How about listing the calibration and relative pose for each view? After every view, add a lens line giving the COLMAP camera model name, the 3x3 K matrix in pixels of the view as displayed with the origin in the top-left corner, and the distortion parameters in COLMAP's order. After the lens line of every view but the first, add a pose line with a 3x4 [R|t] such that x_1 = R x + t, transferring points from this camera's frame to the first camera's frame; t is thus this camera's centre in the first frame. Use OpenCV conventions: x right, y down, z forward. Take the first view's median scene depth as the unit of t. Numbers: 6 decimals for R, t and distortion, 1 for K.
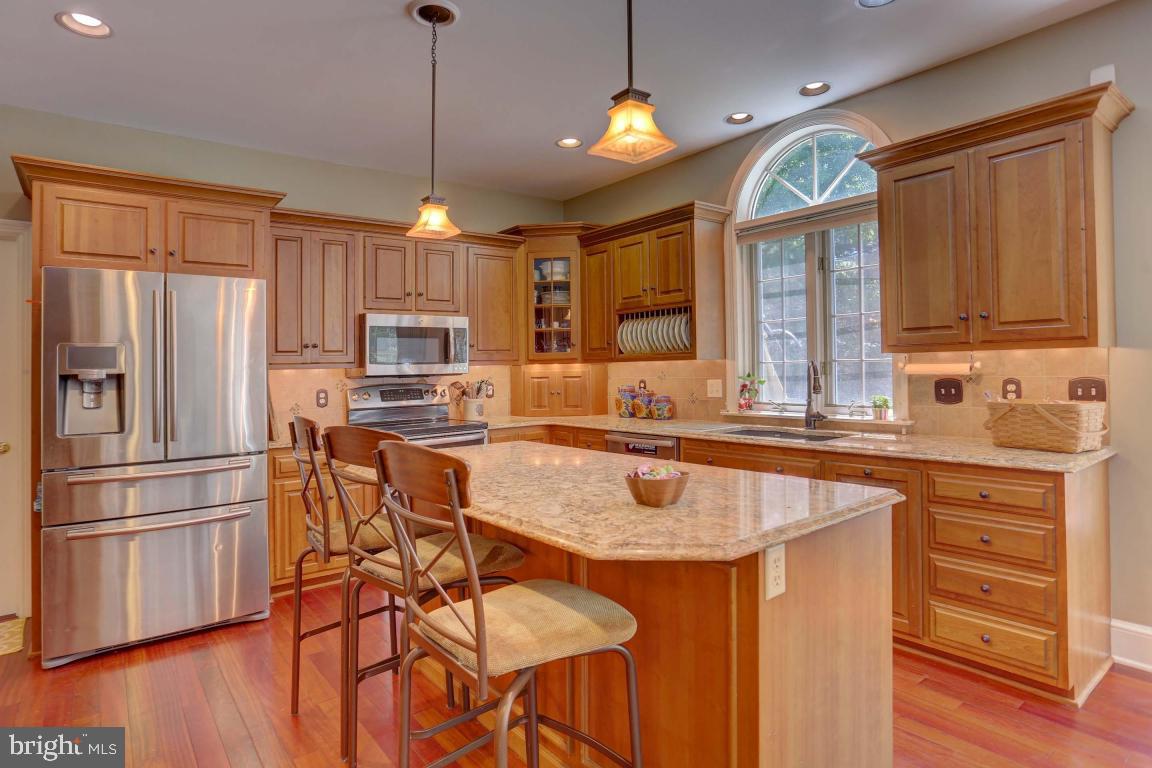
lens RADIAL K [[626.2, 0, 575.6], [0, 626.2, 360.8], [0, 0, 1]] dist [-0.054711, 0.024688]
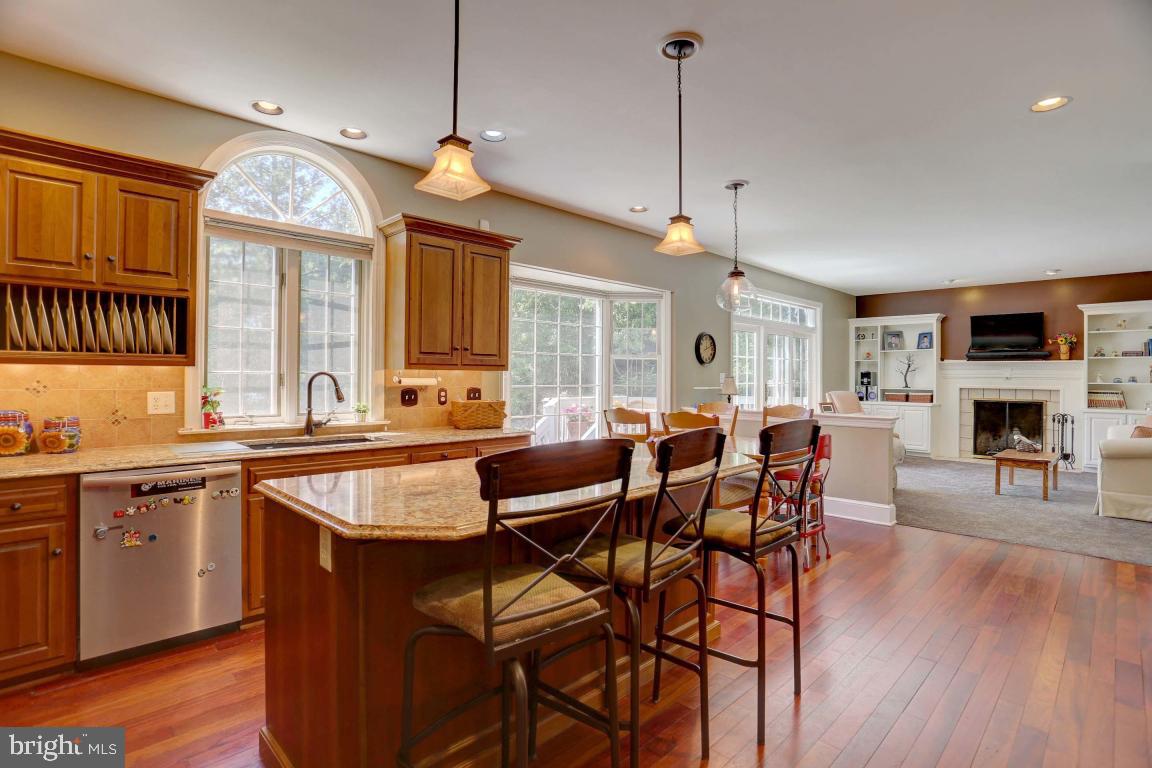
lens RADIAL K [[564.8, 0, 578.2], [0, 564.8, 376.9], [0, 0, 1]] dist [-0.044233, 0.014624]
pose [[-0.117379, 0.019149, 0.992903, -0.607017], [-0.018003, 0.999609, -0.021407, 0.019058], [-0.992924, -0.020388, -0.116988, 0.627164]]
